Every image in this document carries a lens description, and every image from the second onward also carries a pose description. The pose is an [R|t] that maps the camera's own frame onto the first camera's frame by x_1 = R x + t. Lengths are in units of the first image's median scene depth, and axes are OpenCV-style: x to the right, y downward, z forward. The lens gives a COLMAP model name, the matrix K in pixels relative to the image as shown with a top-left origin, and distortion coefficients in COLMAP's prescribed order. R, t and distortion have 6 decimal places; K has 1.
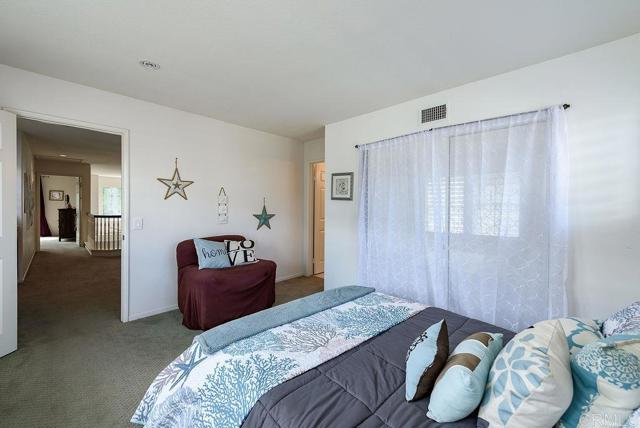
lens RADIAL K [[245.6, 0, 318.9], [0, 245.6, 207.3], [0, 0, 1]] dist [0.004848, -0.000824]
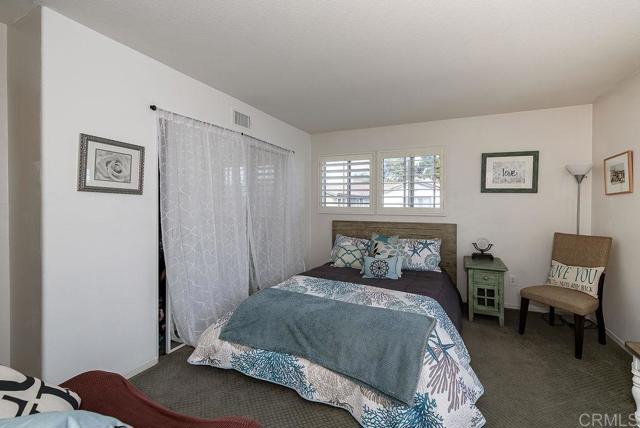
lens RADIAL K [[245.6, 0, 347.1], [0, 245.6, 208.6], [0, 0, 1]] dist [0.004848, -0.000824]
pose [[-0.349647, -0.028545, 0.936447, -0.959384], [-0.003869, 0.999571, 0.029024, -0.023115], [-0.936874, 0.006525, -0.349607, 1.220344]]
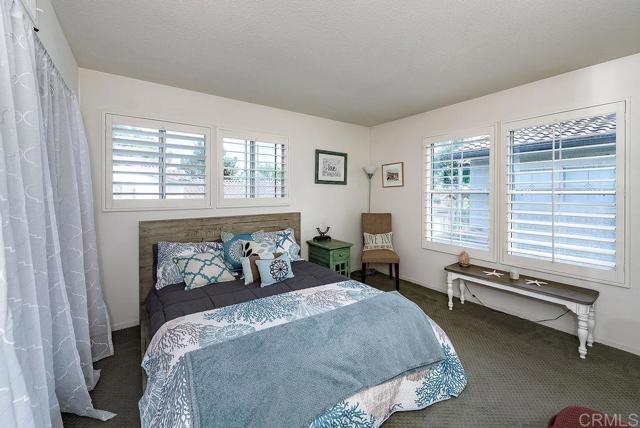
lens RADIAL K [[263.5, 0, 317.5], [0, 263.5, 199.8], [0, 0, 1]] dist [0.002955, -0.000008]
pose [[-0.978054, -0.013896, 0.207890, -0.200125], [-0.006624, 0.999343, 0.035635, -0.032370], [-0.208248, 0.033476, -0.977503, 1.747297]]
